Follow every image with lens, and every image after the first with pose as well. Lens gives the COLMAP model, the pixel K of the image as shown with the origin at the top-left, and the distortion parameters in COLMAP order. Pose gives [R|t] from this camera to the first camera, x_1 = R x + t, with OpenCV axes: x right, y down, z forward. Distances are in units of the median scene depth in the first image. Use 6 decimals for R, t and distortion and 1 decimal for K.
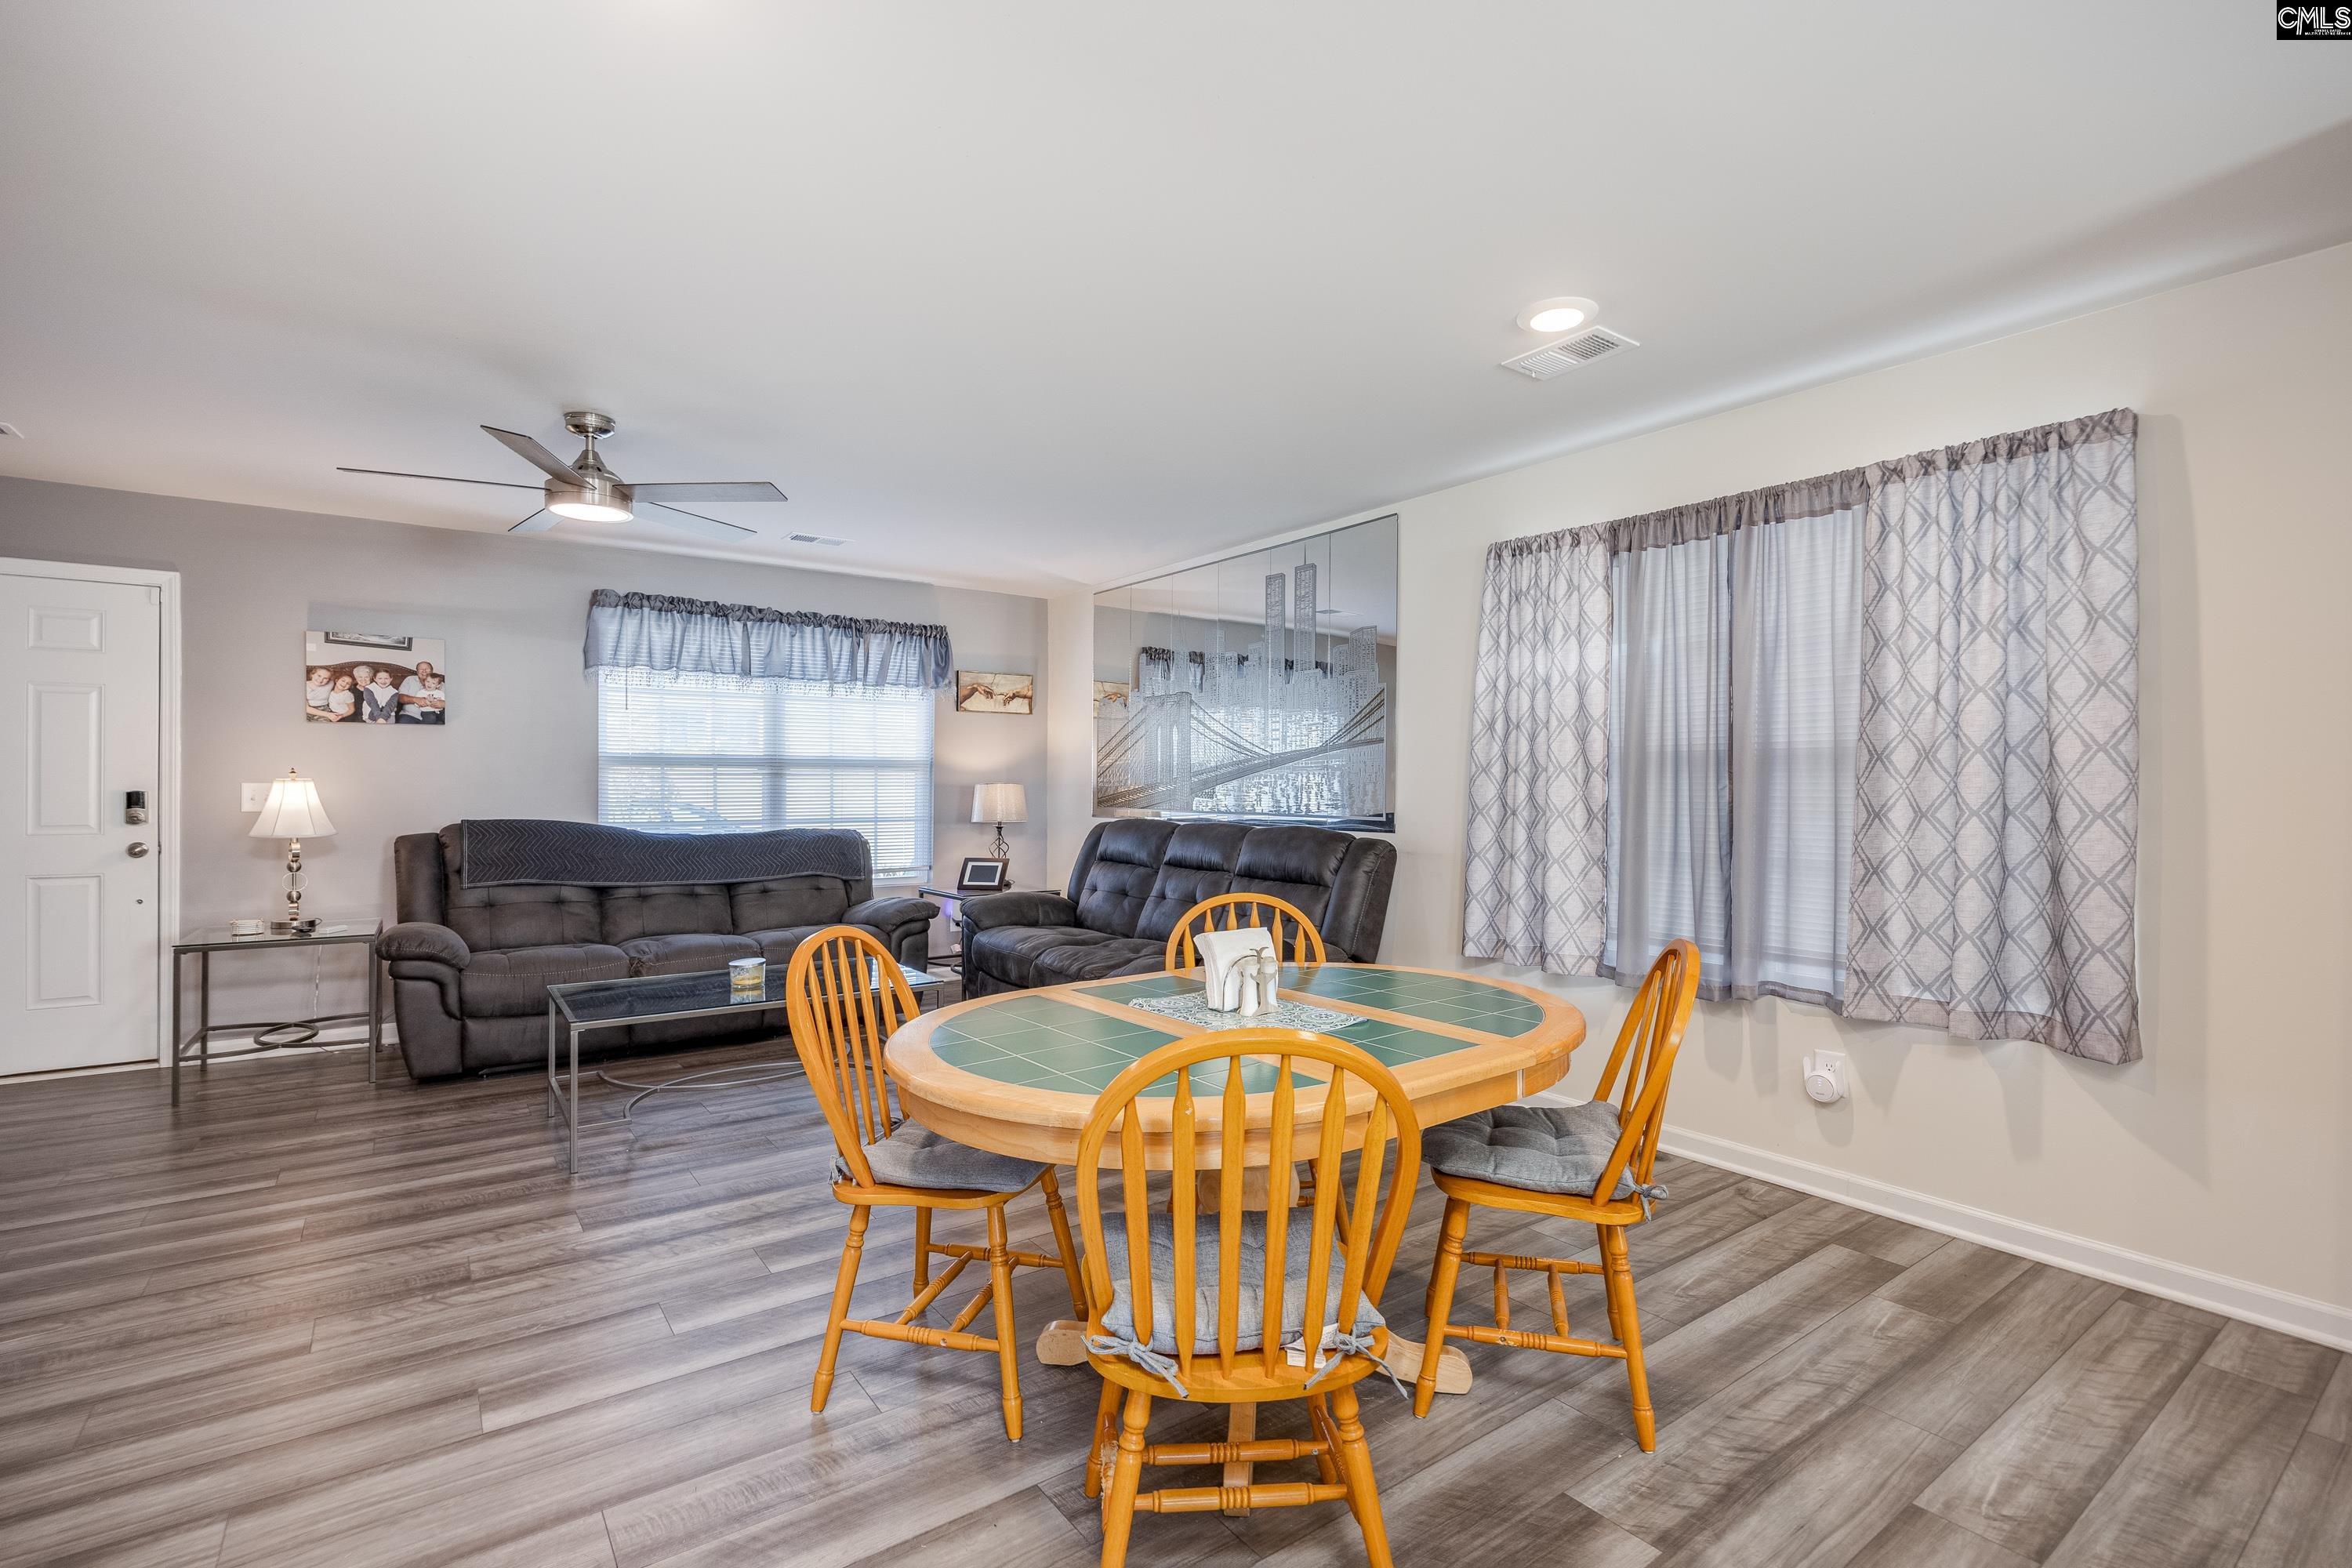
lens RADIAL K [[1085.2, 0, 1139.2], [0, 1085.2, 815.5], [0, 0, 1]] dist [-0.013267, -0.002553]
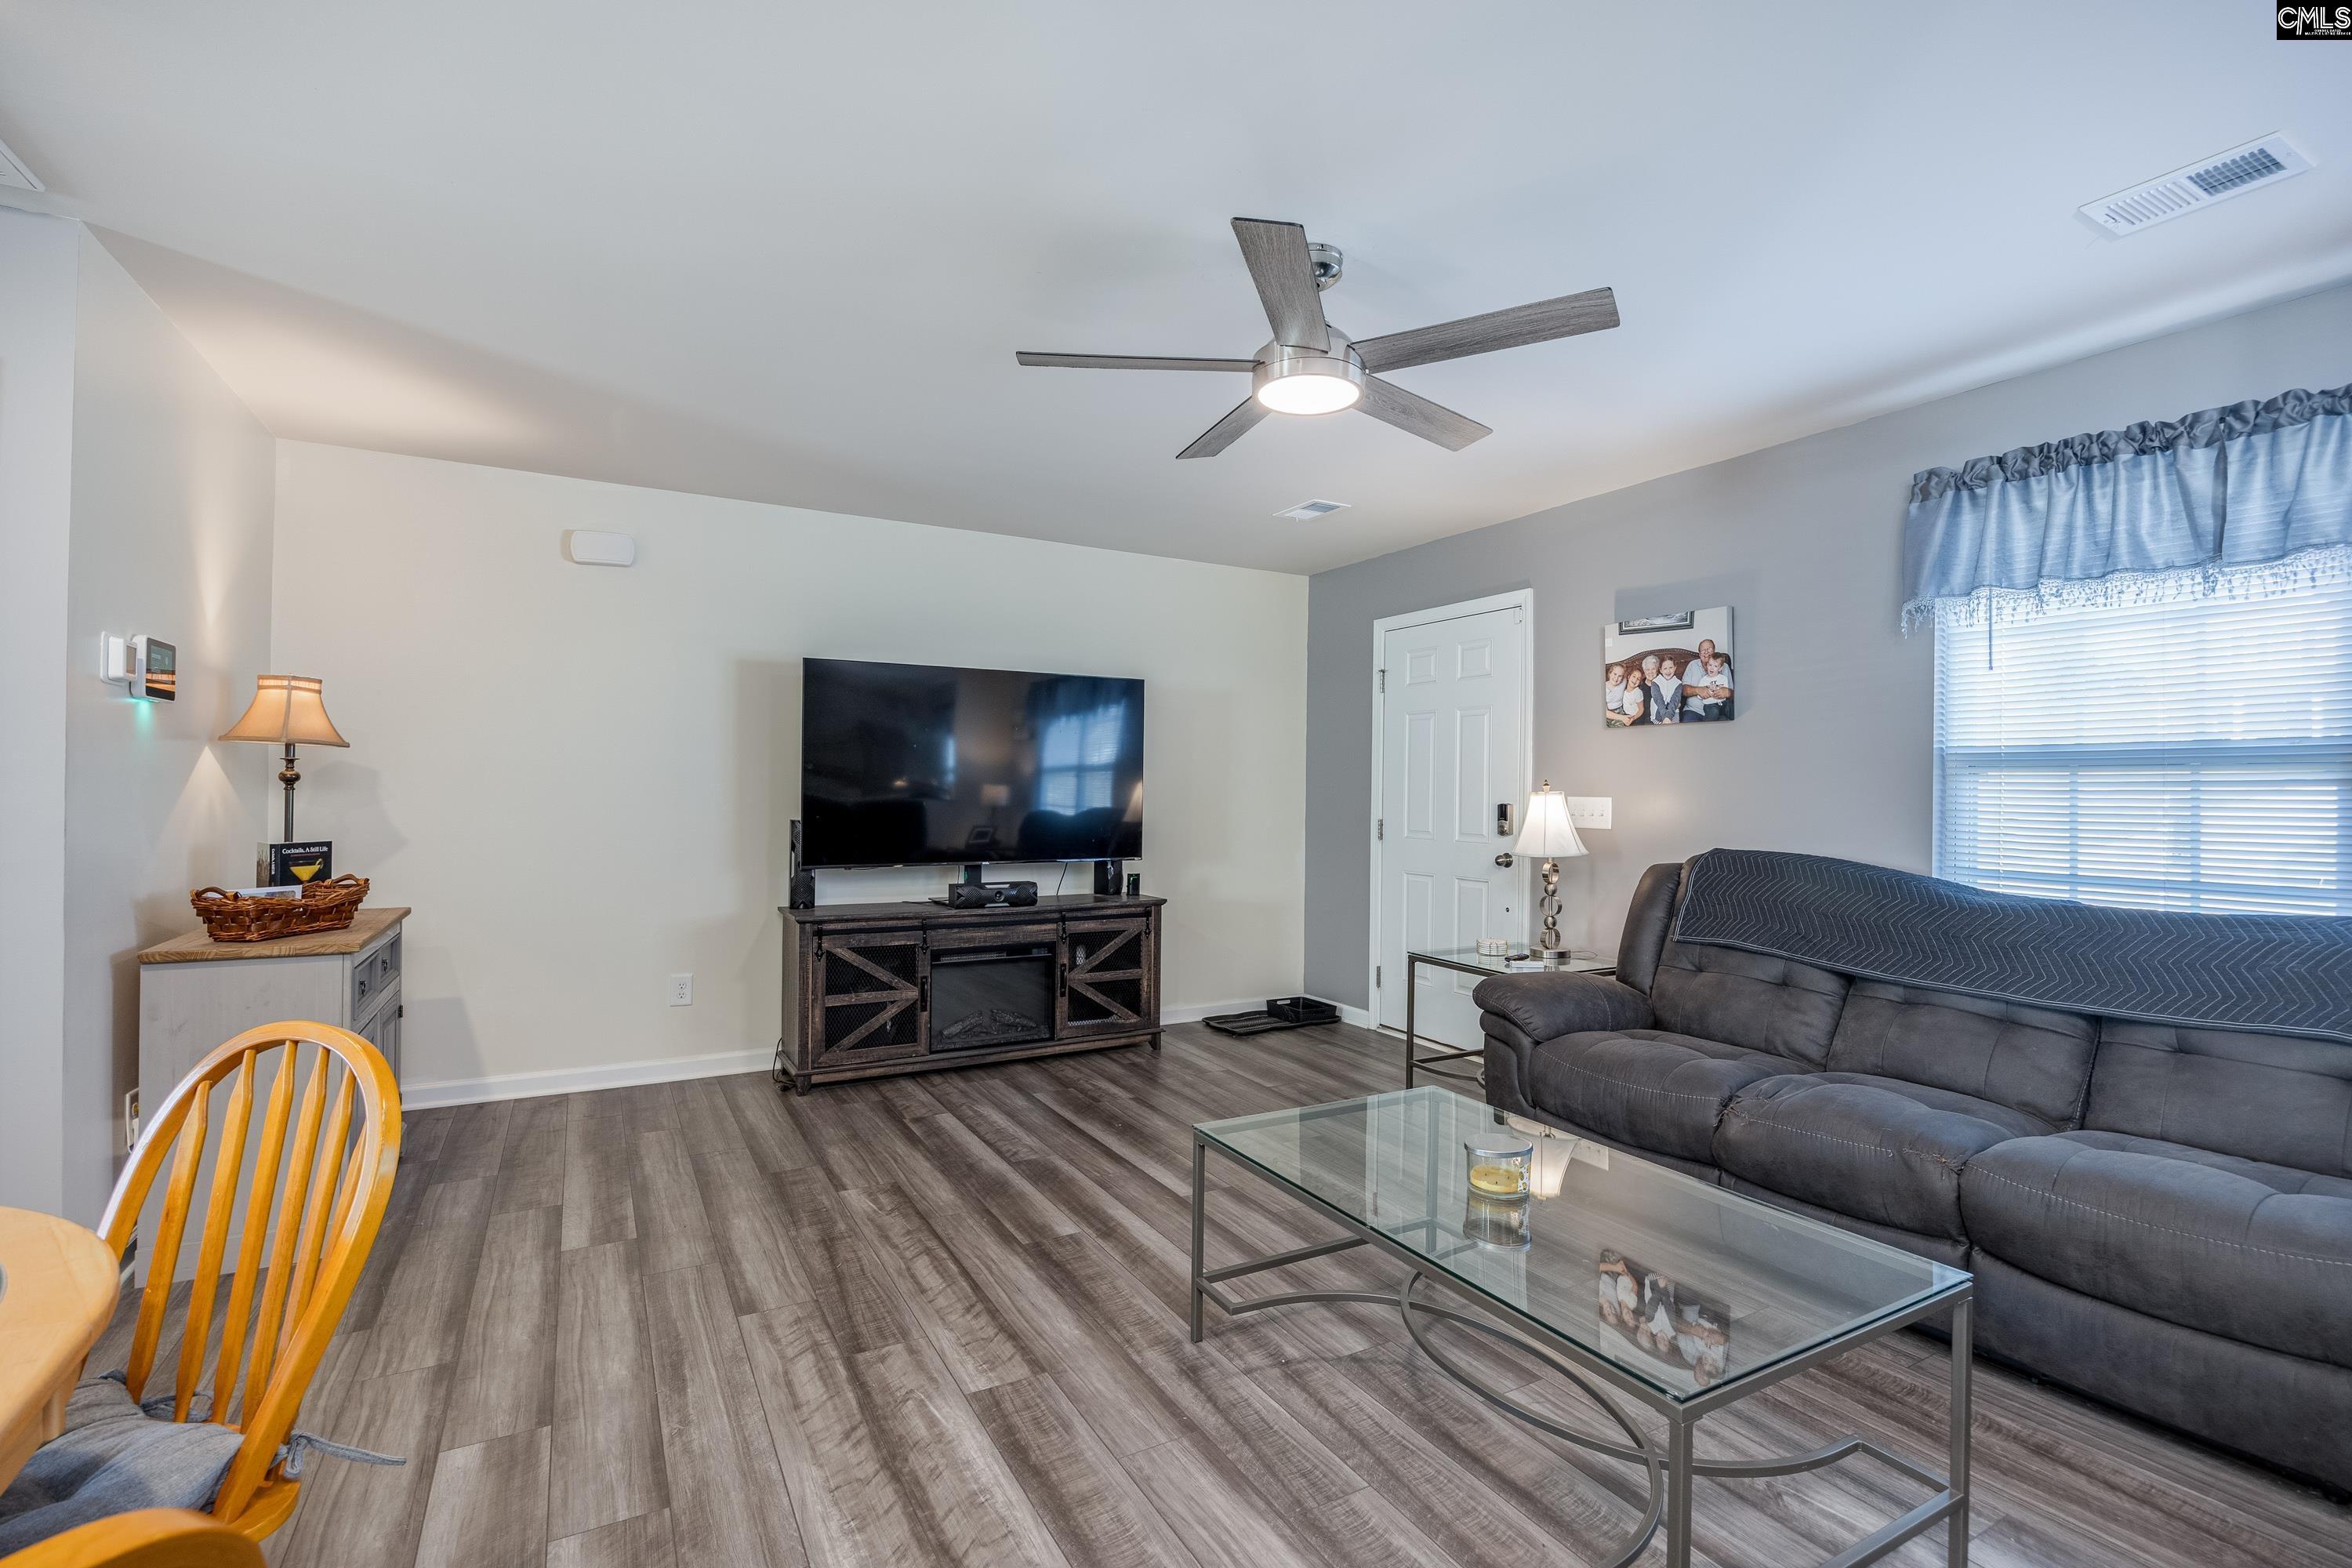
lens RADIAL K [[1085.2, 0, 1220.7], [0, 1085.2, 799.0], [0, 0, 1]] dist [-0.013267, -0.002553]
pose [[-0.066566, 0.001633, -0.997781, 0.125816], [-0.043358, 0.999049, 0.004528, -0.018966], [0.996840, 0.043563, -0.066432, 0.728397]]
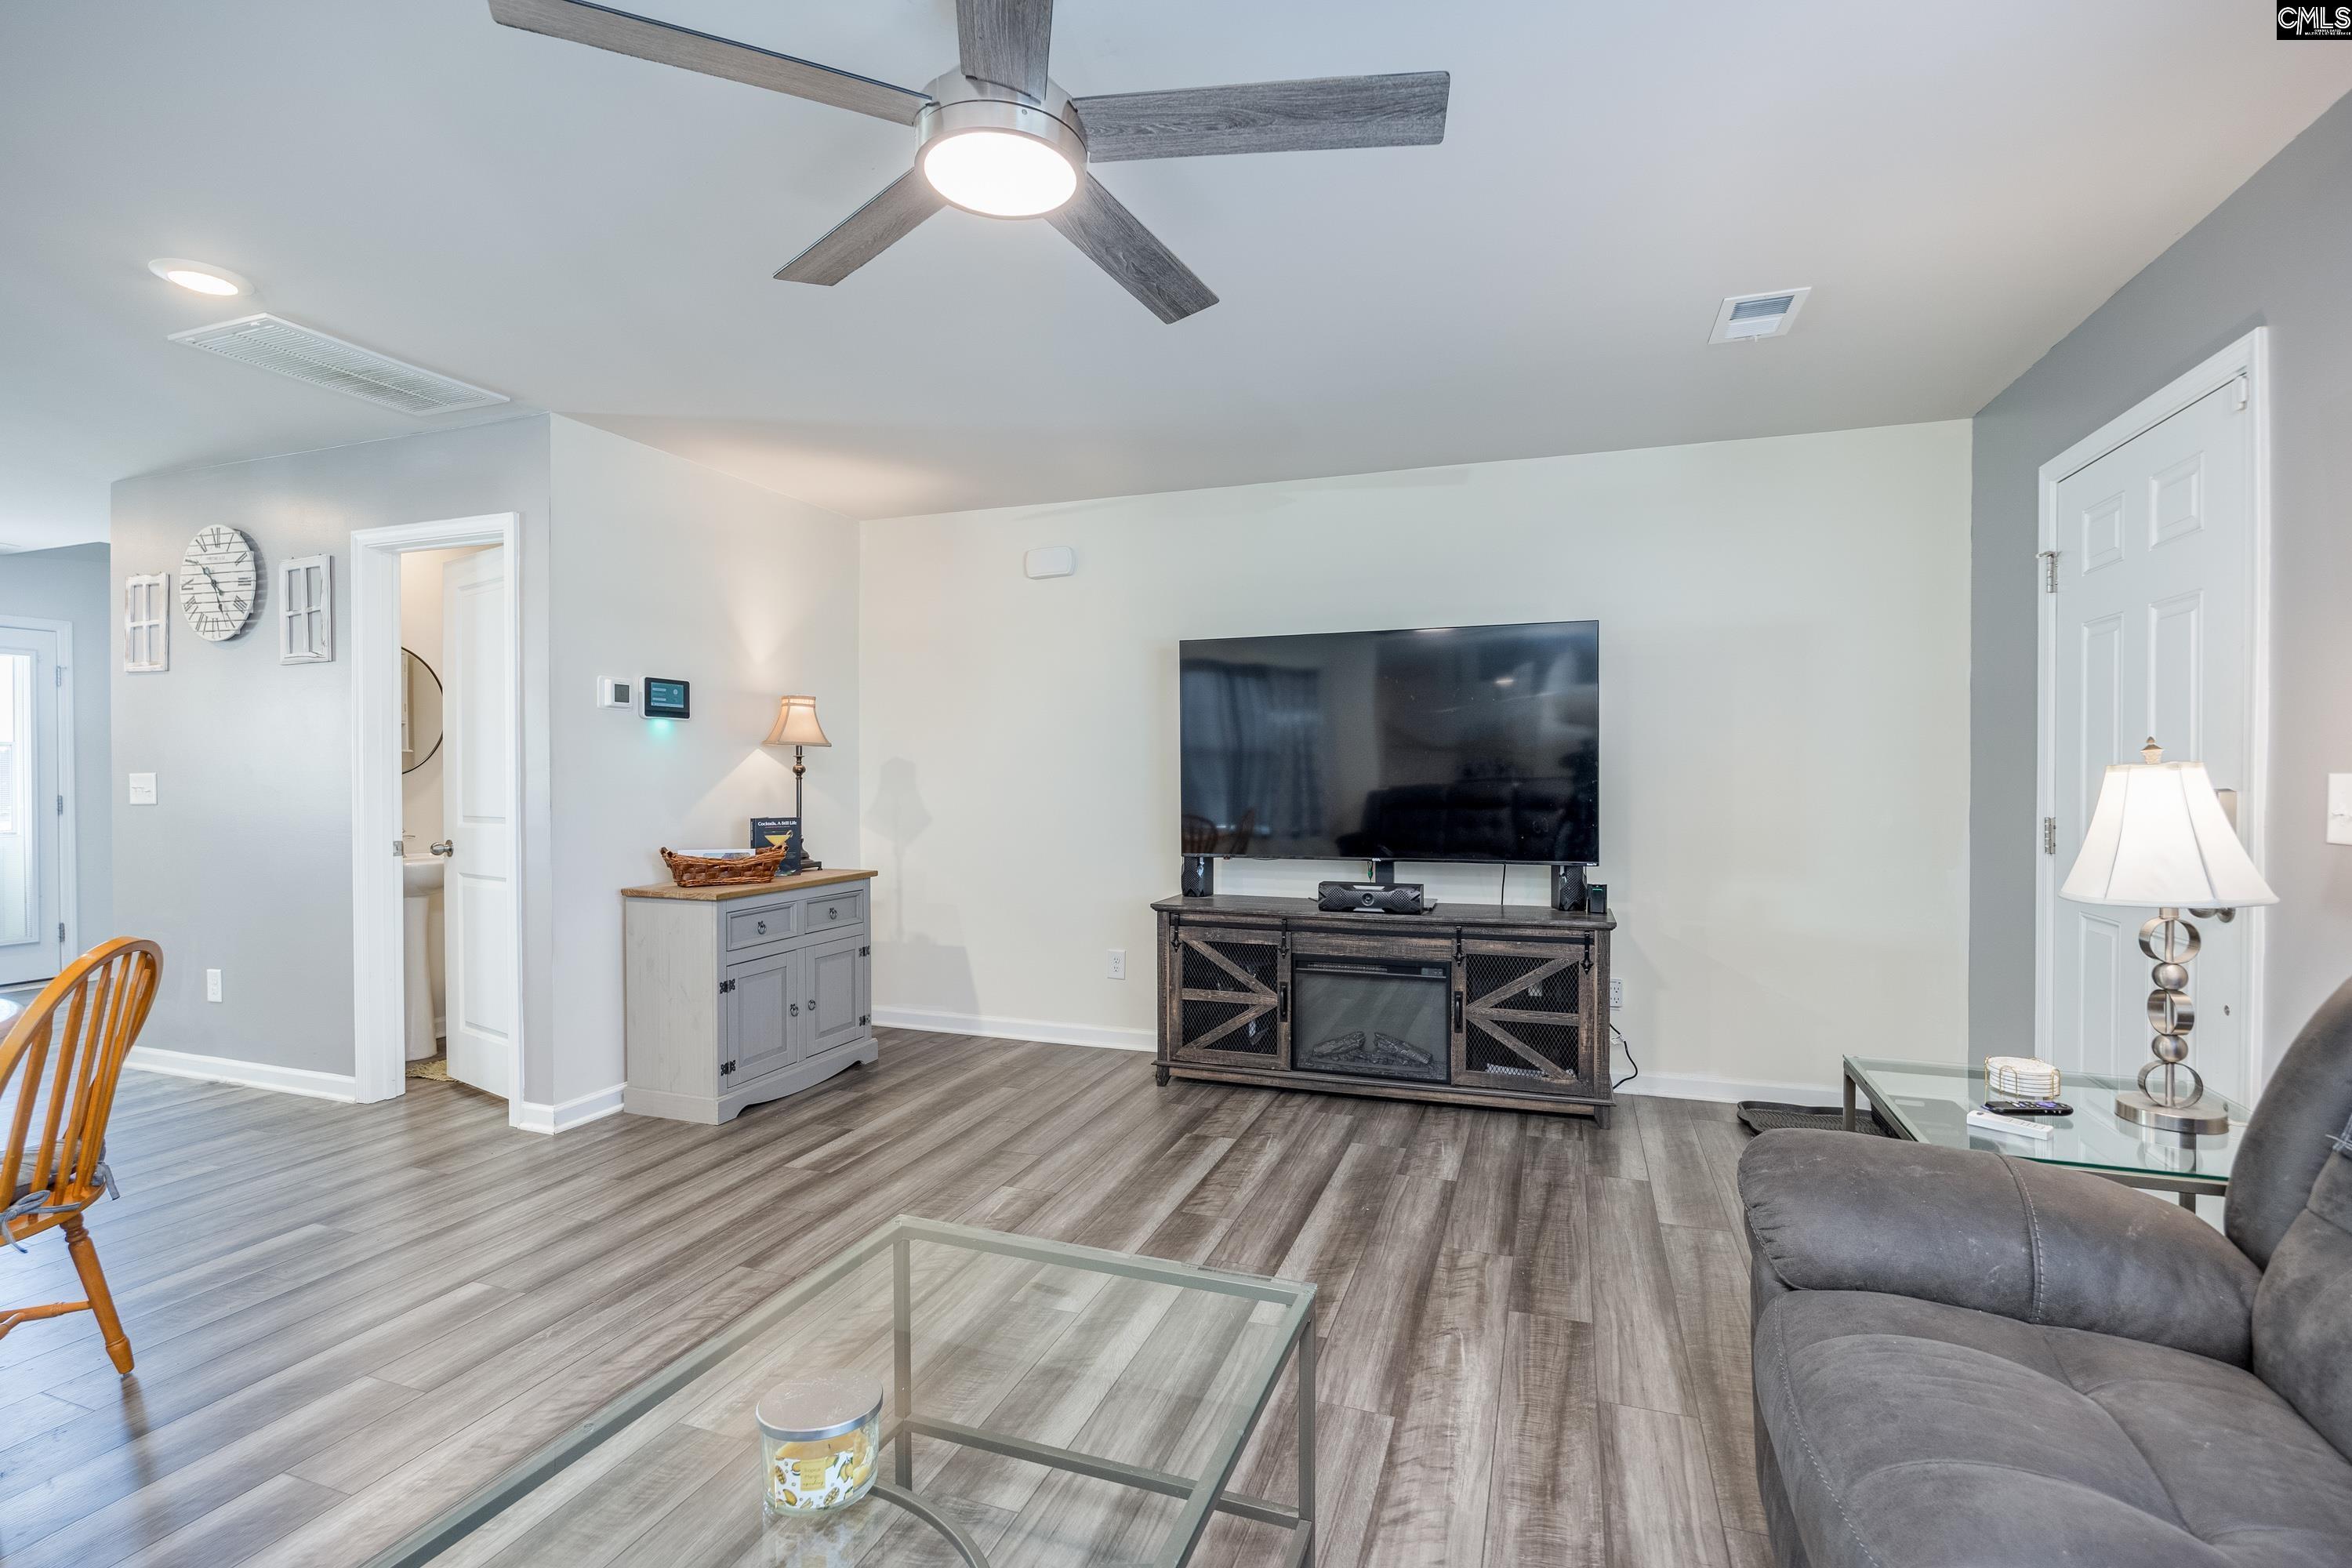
lens RADIAL K [[1085.2, 0, 1159.5], [0, 1085.2, 790.9], [0, 0, 1]] dist [-0.013267, -0.002553]
pose [[-0.817266, 0.005399, -0.576236, -0.222339], [-0.021369, 0.998984, 0.039667, -0.029474], [0.575865, 0.044732, -0.816320, 1.034091]]
